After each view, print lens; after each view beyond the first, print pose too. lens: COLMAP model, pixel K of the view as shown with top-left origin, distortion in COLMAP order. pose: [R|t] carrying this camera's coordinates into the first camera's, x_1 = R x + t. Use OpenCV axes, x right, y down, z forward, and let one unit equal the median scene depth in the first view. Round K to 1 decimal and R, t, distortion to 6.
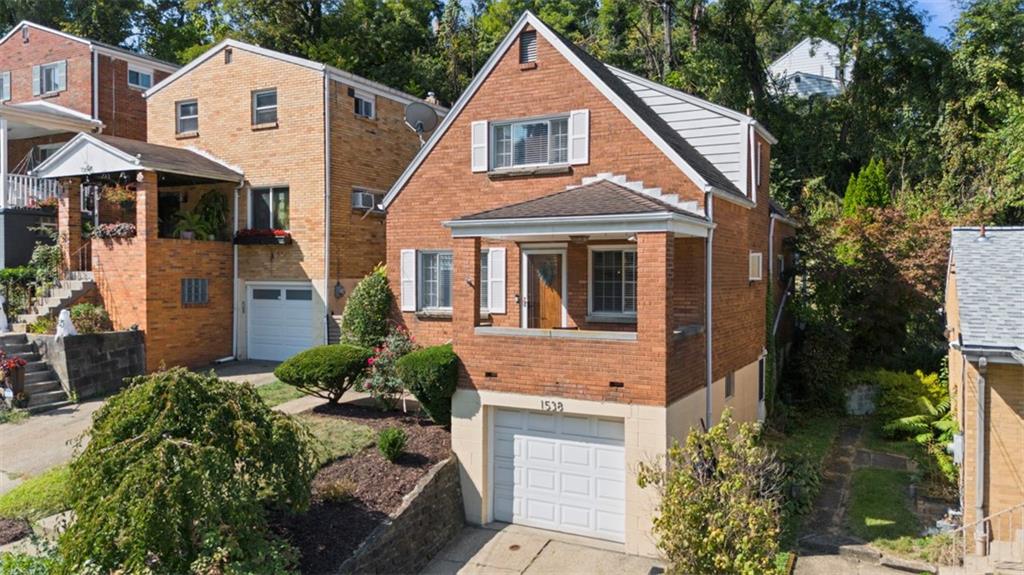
lens RADIAL K [[751.1, 0, 512.0], [0, 751.1, 287.5], [0, 0, 1]] dist [0.040073, -0.001302]
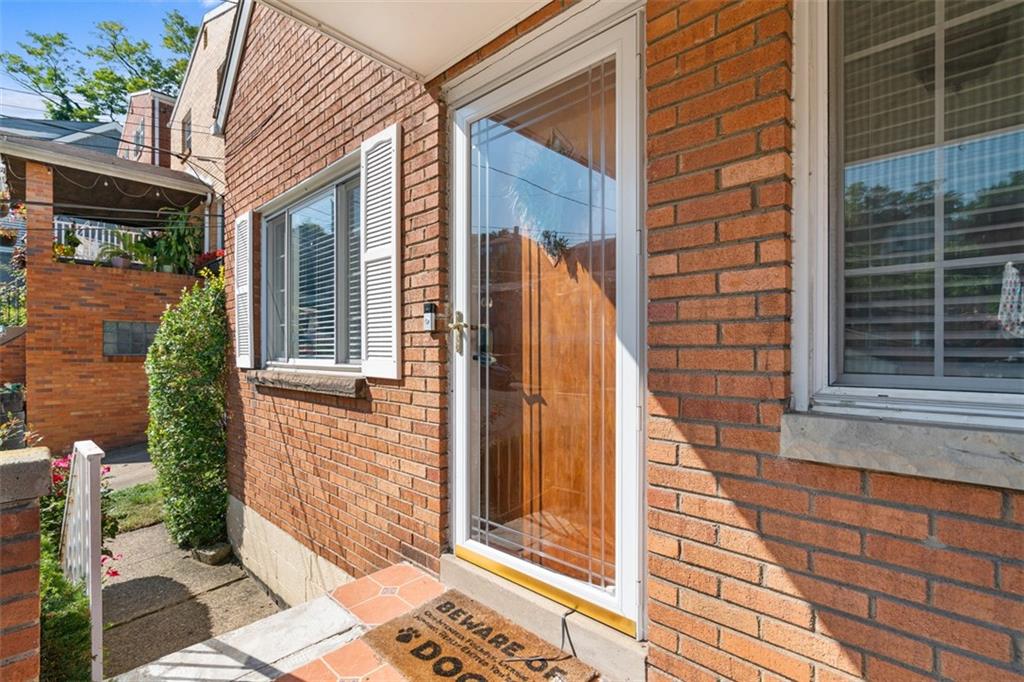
lens RADIAL K [[470.0, 0, 509.0], [0, 470.0, 349.3], [0, 0, 1]] dist [0.000658, 0.000305]
pose [[0.966228, -0.001047, -0.257687, 0.068986], [-0.002471, 0.999908, -0.013327, 0.026293], [0.257677, 0.013514, 0.966137, 0.862147]]
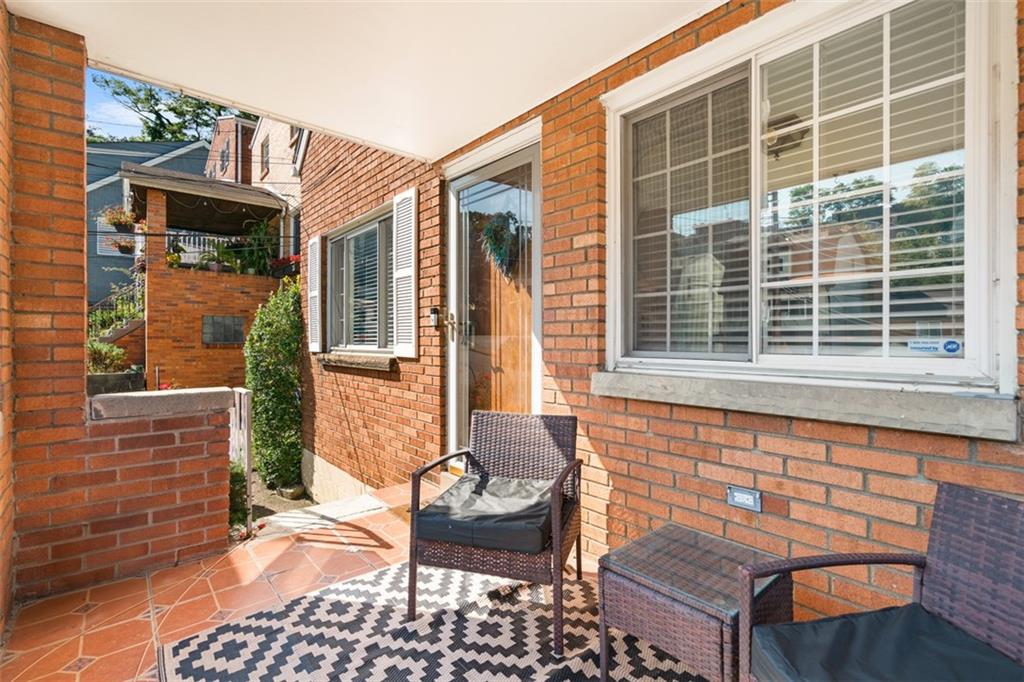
lens RADIAL K [[467.3, 0, 510.1], [0, 467.3, 335.5], [0, 0, 1]] dist [-0.002537, 0.000385]
pose [[0.934021, -0.003456, -0.357202, 0.121565], [-0.003791, 0.999801, -0.019585, 0.027564], [0.357198, 0.019647, 0.933822, 0.801491]]
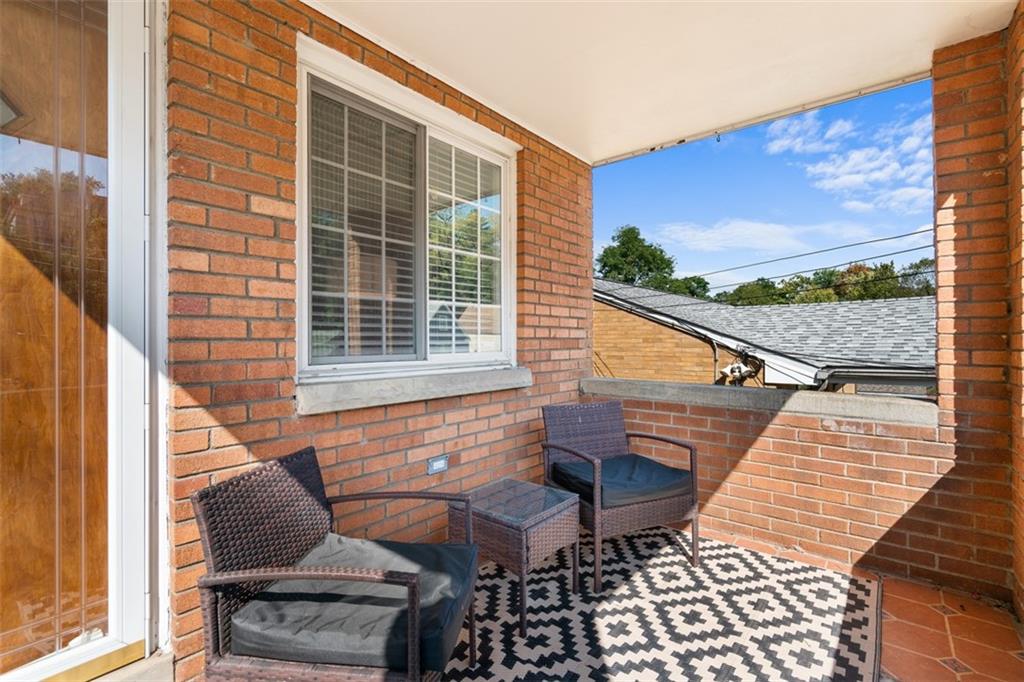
lens RADIAL K [[467.3, 0, 510.1], [0, 467.3, 335.5], [0, 0, 1]] dist [-0.002537, 0.000385]
pose [[0.198954, 0.008280, 0.979974, -0.009222], [0.018224, 0.999760, -0.012147, 0.026005], [-0.979839, 0.020275, 0.198755, 0.877445]]
